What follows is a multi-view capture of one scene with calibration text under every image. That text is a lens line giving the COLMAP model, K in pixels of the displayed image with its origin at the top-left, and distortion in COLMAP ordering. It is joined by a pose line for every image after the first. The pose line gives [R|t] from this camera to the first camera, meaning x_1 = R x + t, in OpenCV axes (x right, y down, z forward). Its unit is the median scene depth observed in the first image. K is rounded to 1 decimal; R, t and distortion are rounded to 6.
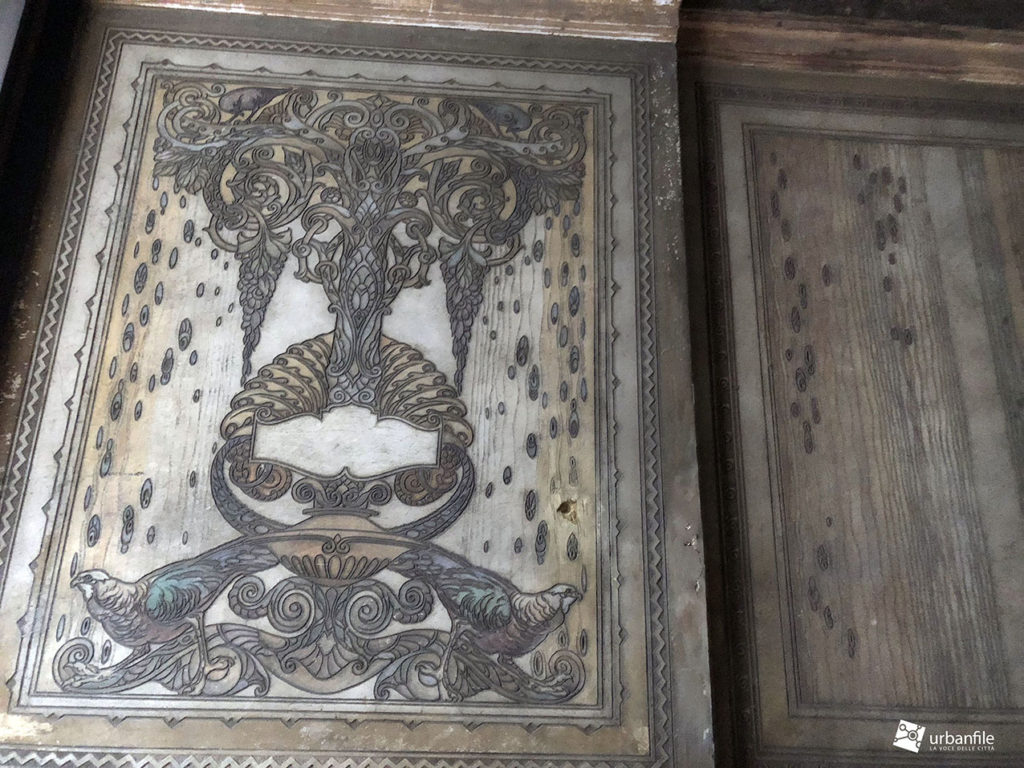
lens RADIAL K [[828.4, 0, 513.4], [0, 828.4, 383.8], [0, 0, 1]] dist [0.029624, -0.009578]
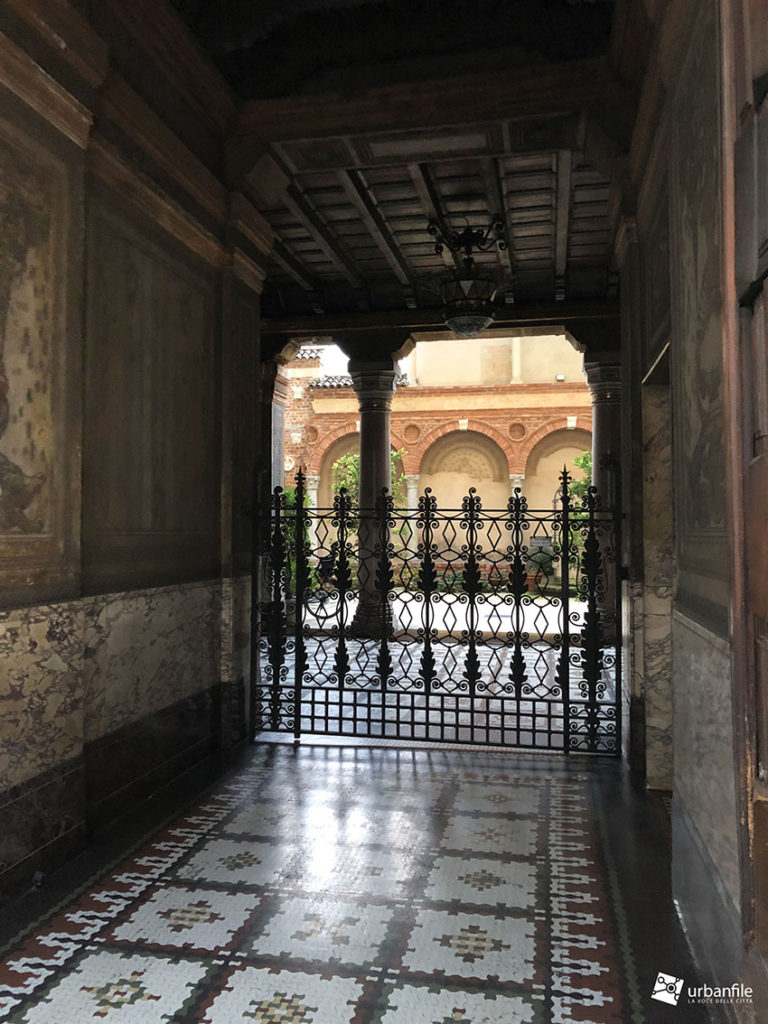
lens RADIAL K [[828.4, 0, 378.8], [0, 828.4, 512.2], [0, 0, 1]] dist [0.029624, -0.009578]
pose [[0.276588, 0.005531, 0.960973, -1.450163], [-0.317216, 0.944458, 0.085866, -0.077663], [-0.907123, -0.328586, 0.262980, -0.213415]]
